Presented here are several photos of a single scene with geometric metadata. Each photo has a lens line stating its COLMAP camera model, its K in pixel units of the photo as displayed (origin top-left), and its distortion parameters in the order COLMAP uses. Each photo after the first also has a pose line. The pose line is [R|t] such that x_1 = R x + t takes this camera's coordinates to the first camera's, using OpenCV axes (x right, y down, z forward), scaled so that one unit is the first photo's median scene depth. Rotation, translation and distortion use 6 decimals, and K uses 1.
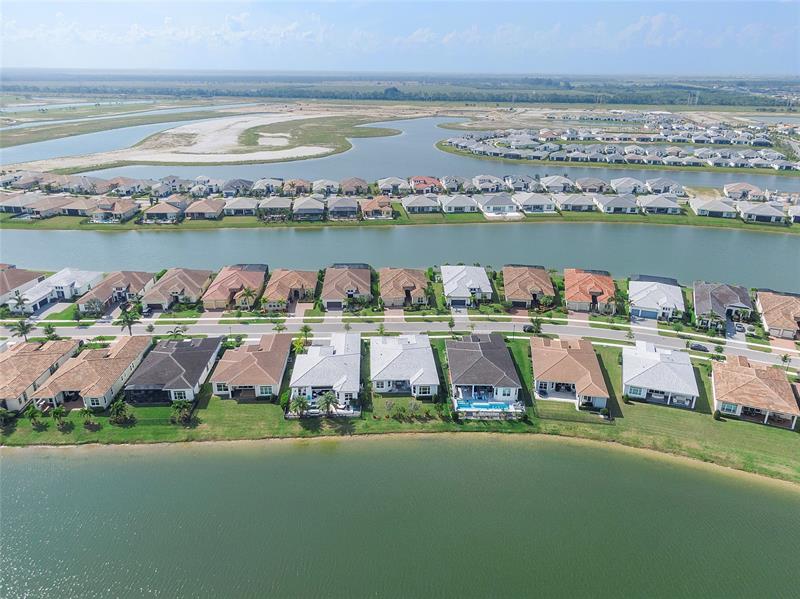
lens RADIAL K [[577.6, 0, 400.0], [0, 577.6, 299.5], [0, 0, 1]] dist [0.032212, -0.001383]
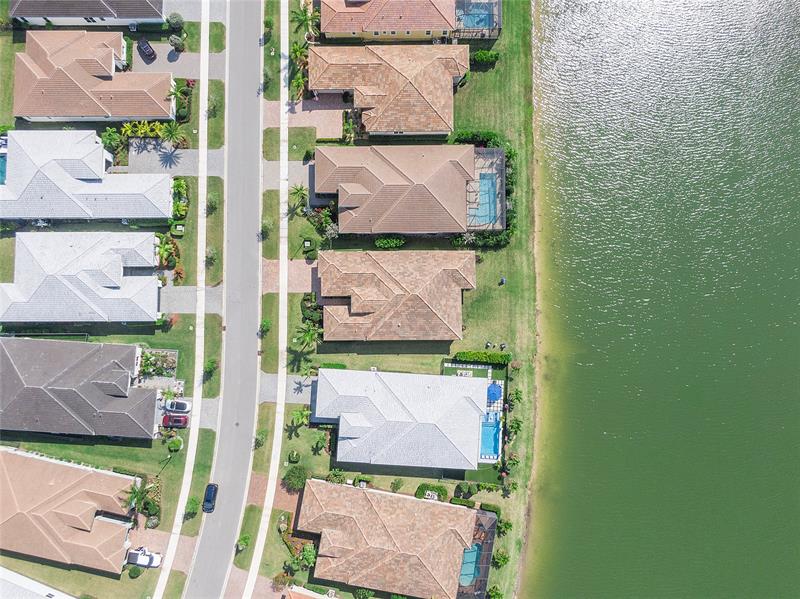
lens RADIAL K [[577.6, 0, 400.0], [0, 577.6, 299.5], [0, 0, 1]] dist [0.032212, -0.001383]
pose [[-0.052324, 0.996333, -0.067699, 0.027848], [-0.356289, 0.044706, 0.933306, -0.331276], [0.932910, 0.072955, 0.352643, 0.533892]]
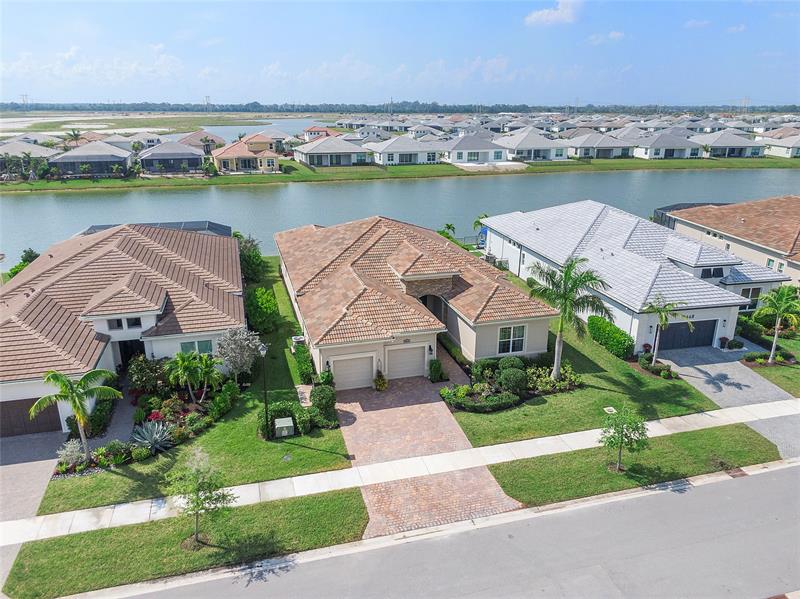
lens RADIAL K [[577.6, 0, 400.0], [0, 577.6, 299.5], [0, 0, 1]] dist [0.032212, -0.001383]
pose [[0.974818, -0.073312, 0.210608, -0.025776], [0.084379, 0.995460, -0.044041, -0.004455], [-0.206423, 0.060702, 0.976578, 0.502150]]
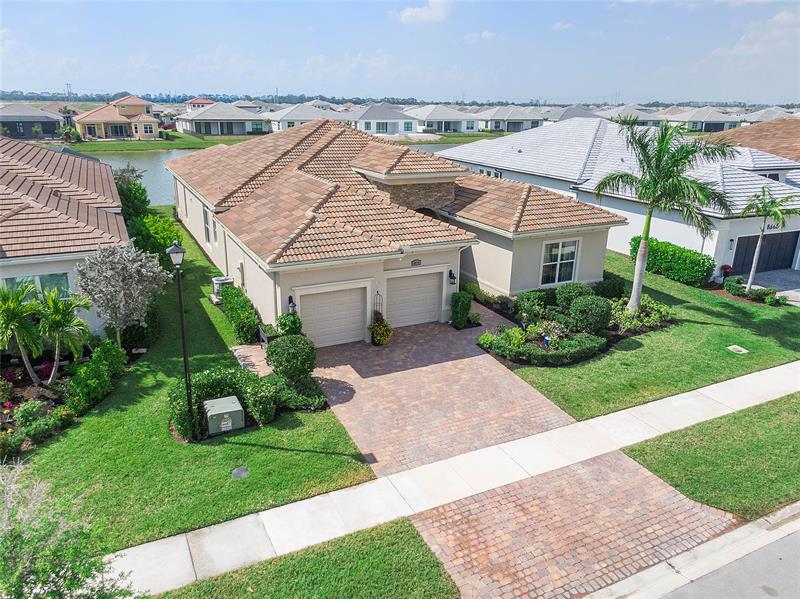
lens RADIAL K [[585.3, 0, 403.4], [0, 585.3, 301.9], [0, 0, 1]] dist [0.006688, -0.009377]
pose [[0.915095, -0.120314, 0.384872, -0.029934], [0.137464, 0.990357, -0.017248, 0.004320], [-0.379085, 0.068690, 0.922809, 0.549097]]
